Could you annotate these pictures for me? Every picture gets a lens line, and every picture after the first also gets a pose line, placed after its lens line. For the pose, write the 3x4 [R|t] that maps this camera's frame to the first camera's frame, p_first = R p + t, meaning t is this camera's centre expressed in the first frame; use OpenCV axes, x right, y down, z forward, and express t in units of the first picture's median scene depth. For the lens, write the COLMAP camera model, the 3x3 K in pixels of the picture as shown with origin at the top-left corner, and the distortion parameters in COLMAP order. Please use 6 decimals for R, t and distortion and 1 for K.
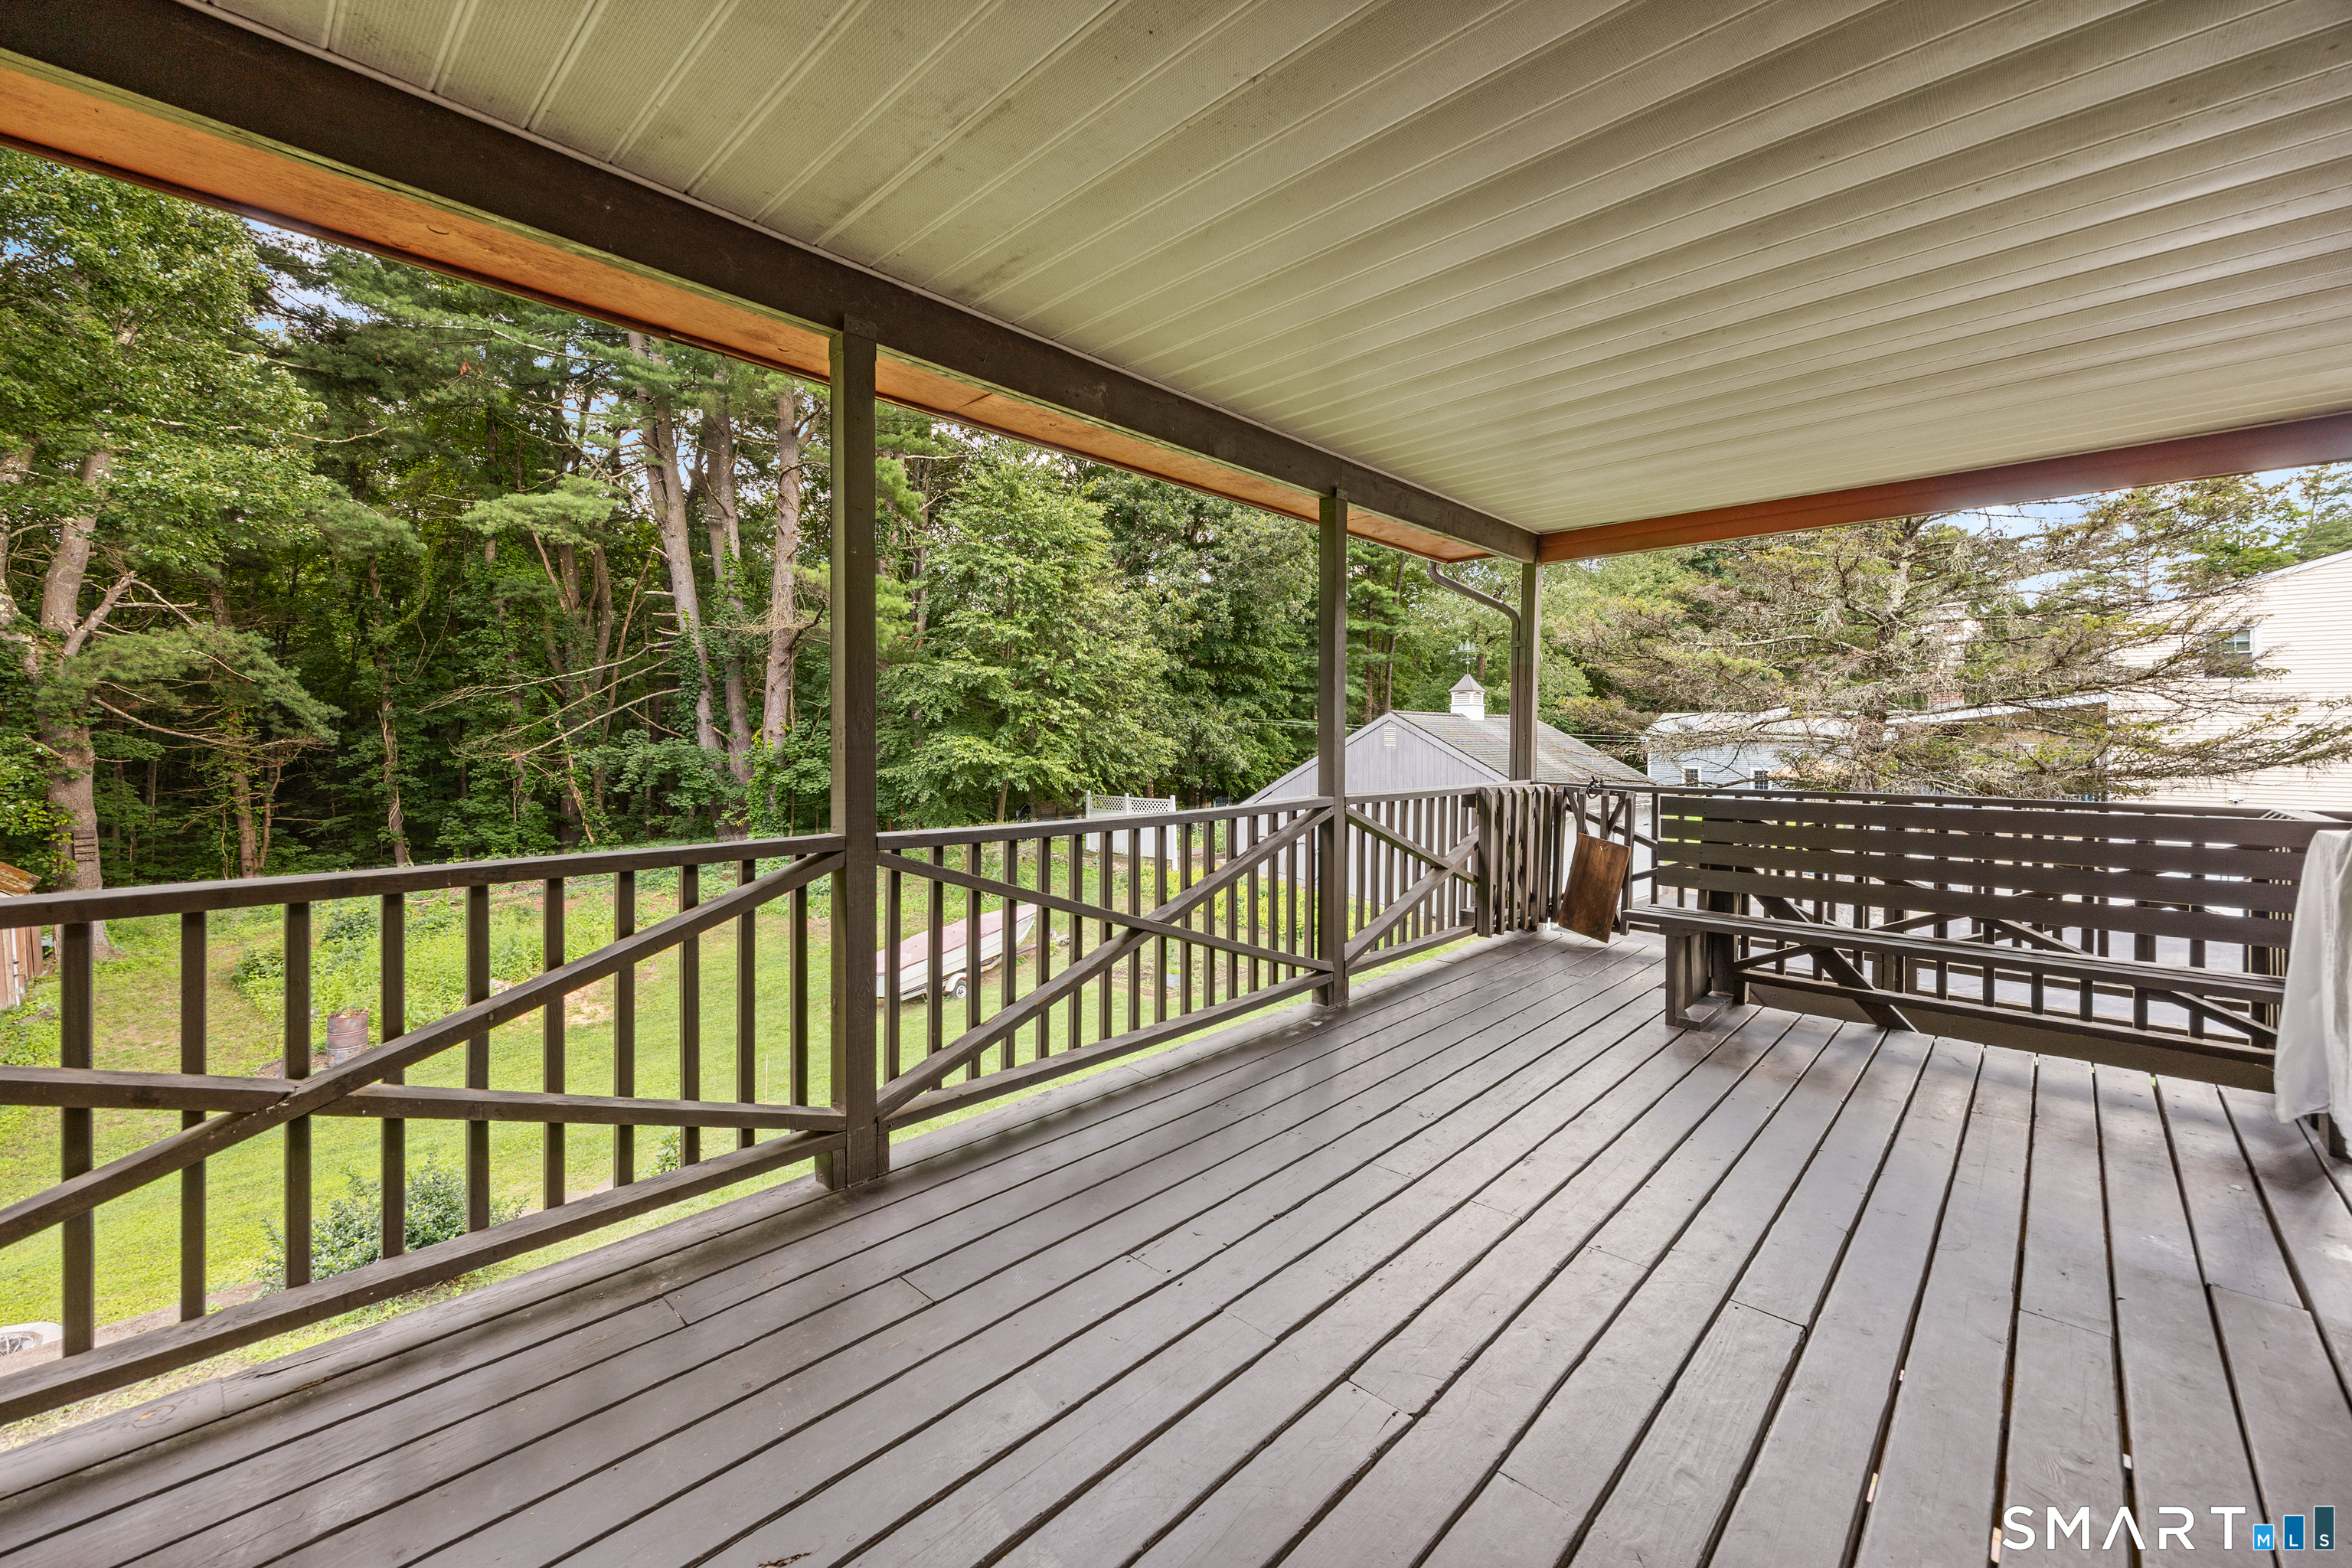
lens RADIAL K [[949.2, 0, 1168.9], [0, 949.2, 732.1], [0, 0, 1]] dist [0.000161, -0.000035]
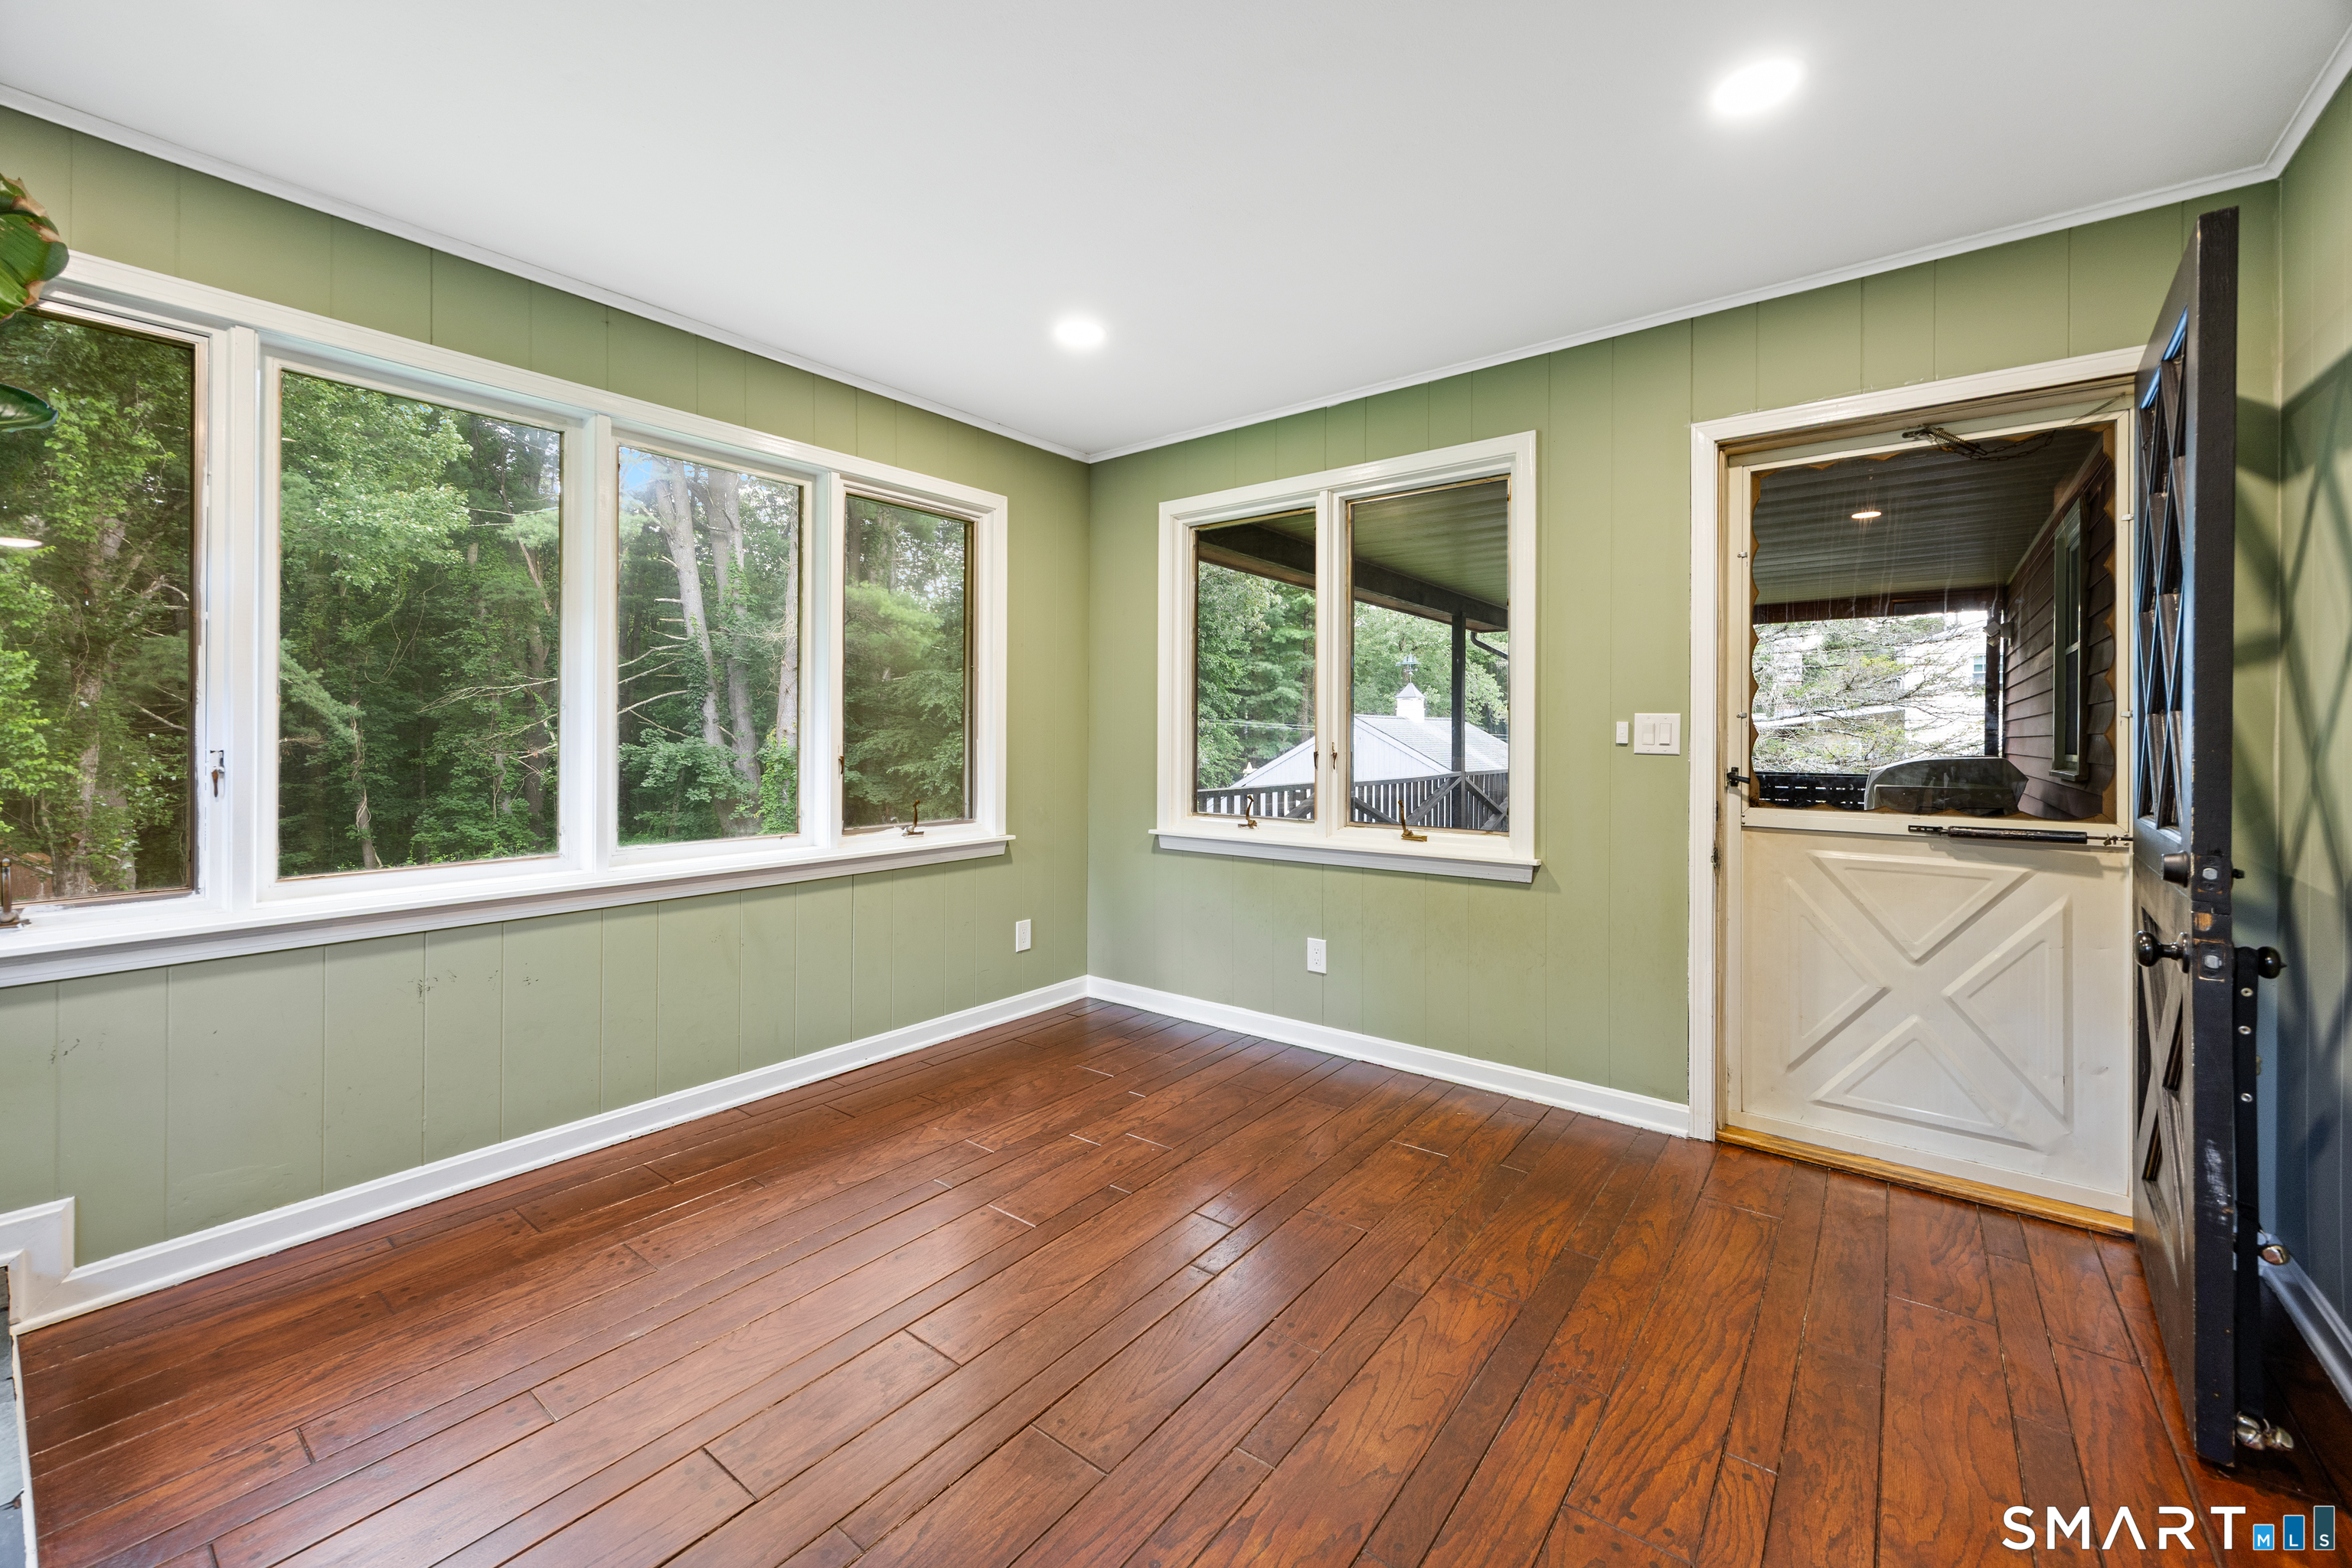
lens RADIAL K [[944.2, 0, 1178.8], [0, 944.2, 729.4], [0, 0, 1]] dist [0.000084, -0.000080]
pose [[0.994285, 0.001141, 0.106751, -0.079261], [-0.001102, 0.999999, -0.000419, -0.002123], [-0.106752, 0.000299, 0.994286, -0.109487]]
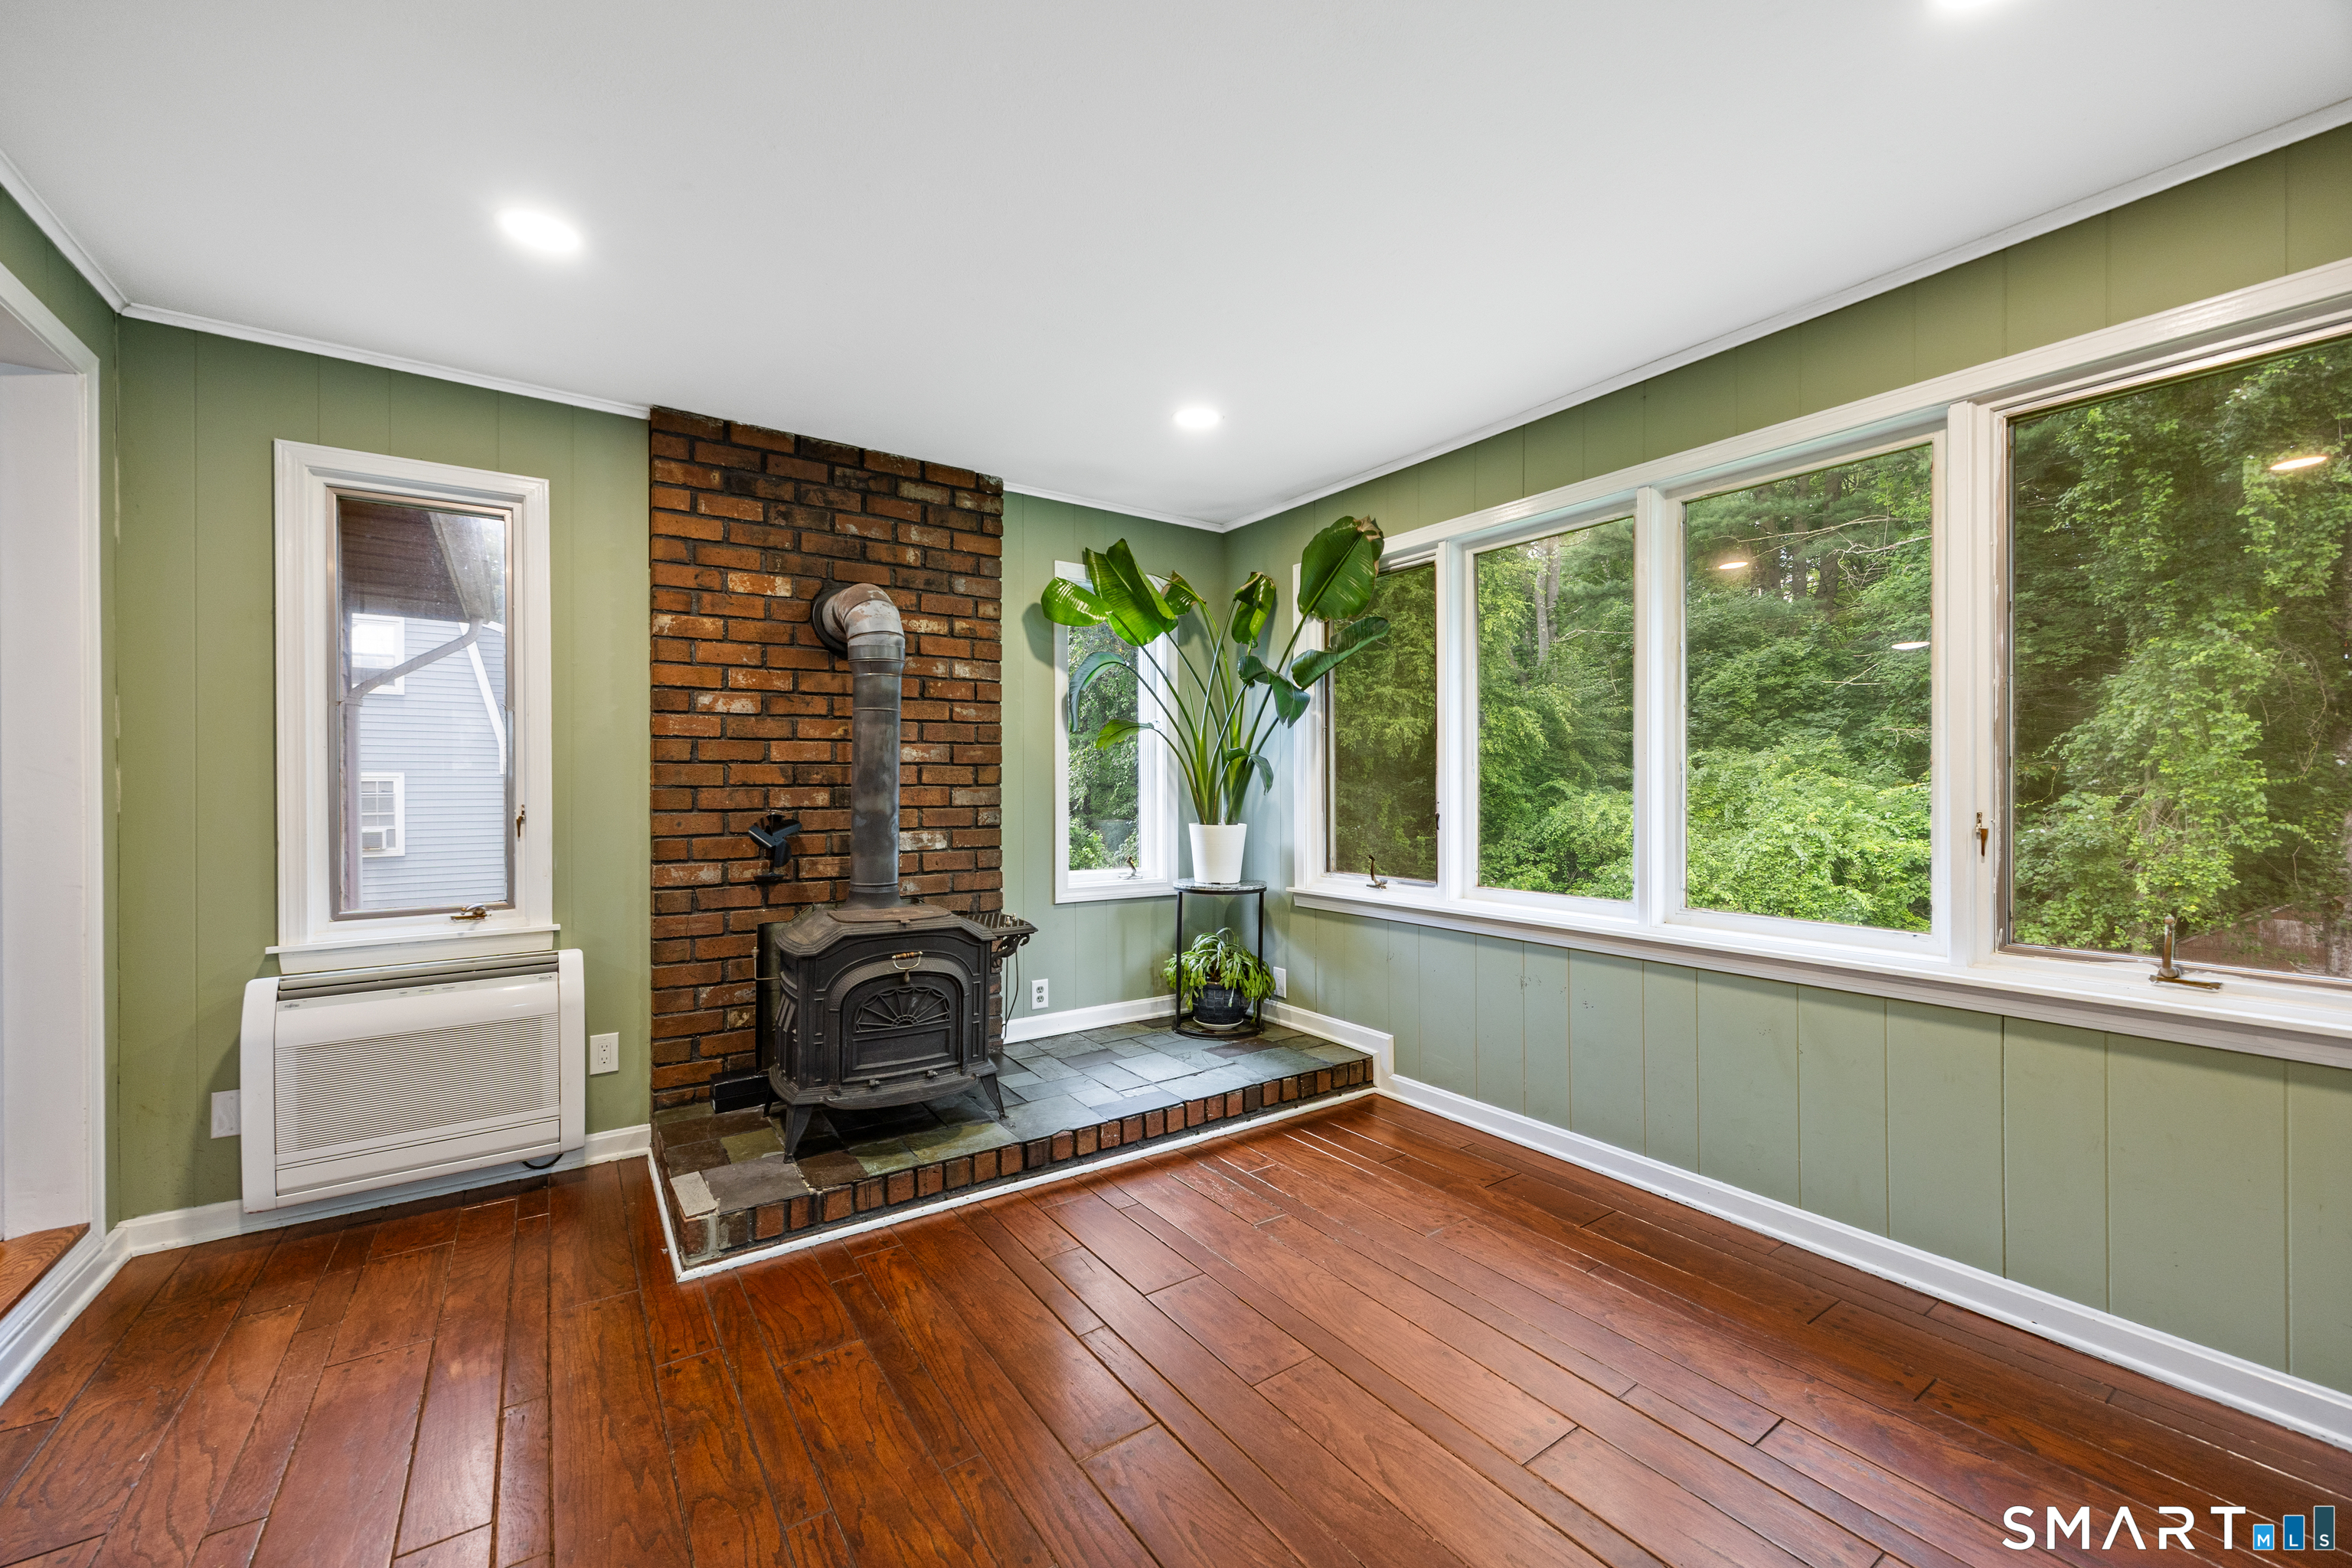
lens RADIAL K [[935.4, 0, 1176.0], [0, 935.4, 784.0], [0, 0, 1]] dist [0.000163, 0.000095]
pose [[-0.201316, -0.003455, -0.979520, 0.779395], [-0.000065, 0.999994, -0.003514, -0.003637], [0.979526, -0.000643, -0.201315, 0.946262]]
